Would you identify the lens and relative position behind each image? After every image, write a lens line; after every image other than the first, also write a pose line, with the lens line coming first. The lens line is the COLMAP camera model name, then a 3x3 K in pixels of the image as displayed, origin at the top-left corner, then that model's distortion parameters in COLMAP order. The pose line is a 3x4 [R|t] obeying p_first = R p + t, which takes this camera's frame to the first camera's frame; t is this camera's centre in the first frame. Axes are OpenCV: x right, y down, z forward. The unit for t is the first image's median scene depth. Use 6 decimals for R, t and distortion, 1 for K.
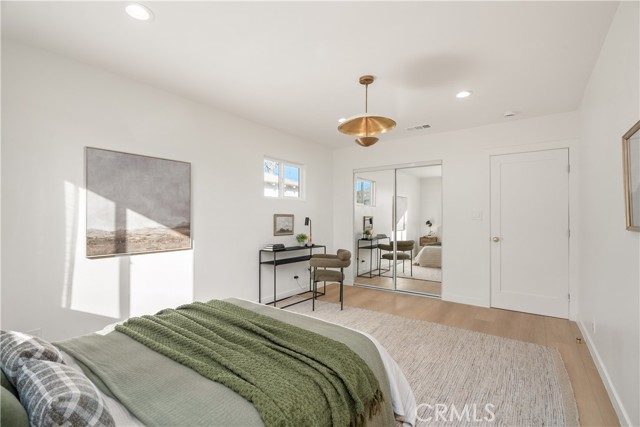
lens RADIAL K [[289.5, 0, 320.0], [0, 289.5, 213.5], [0, 0, 1]] dist [-0.013319, 0.000074]
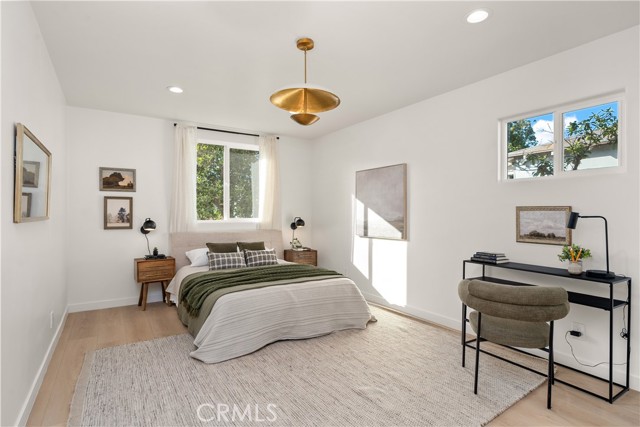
lens RADIAL K [[331.5, 0, 320.0], [0, 331.5, 213.5], [0, 0, 1]] dist [0.003063, 0.000218]
pose [[-0.350999, -0.000771, -0.936376, 0.887267], [0.013180, 0.999897, -0.005763, 0.020953], [0.936283, -0.014364, -0.350952, 1.176692]]
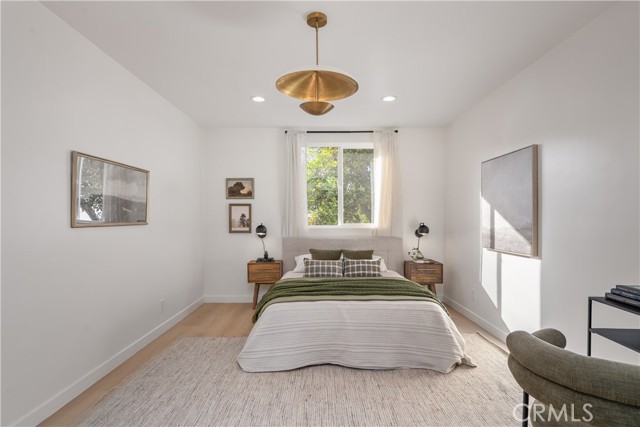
lens RADIAL K [[357.0, 0, 320.0], [0, 357.0, 213.5], [0, 0, 1]] dist [-0.005607, -0.000132]
pose [[-0.799895, -0.006291, -0.600107, 0.578442], [0.011772, 0.999588, -0.026170, 0.024841], [0.600025, -0.027998, -0.799491, 1.452411]]
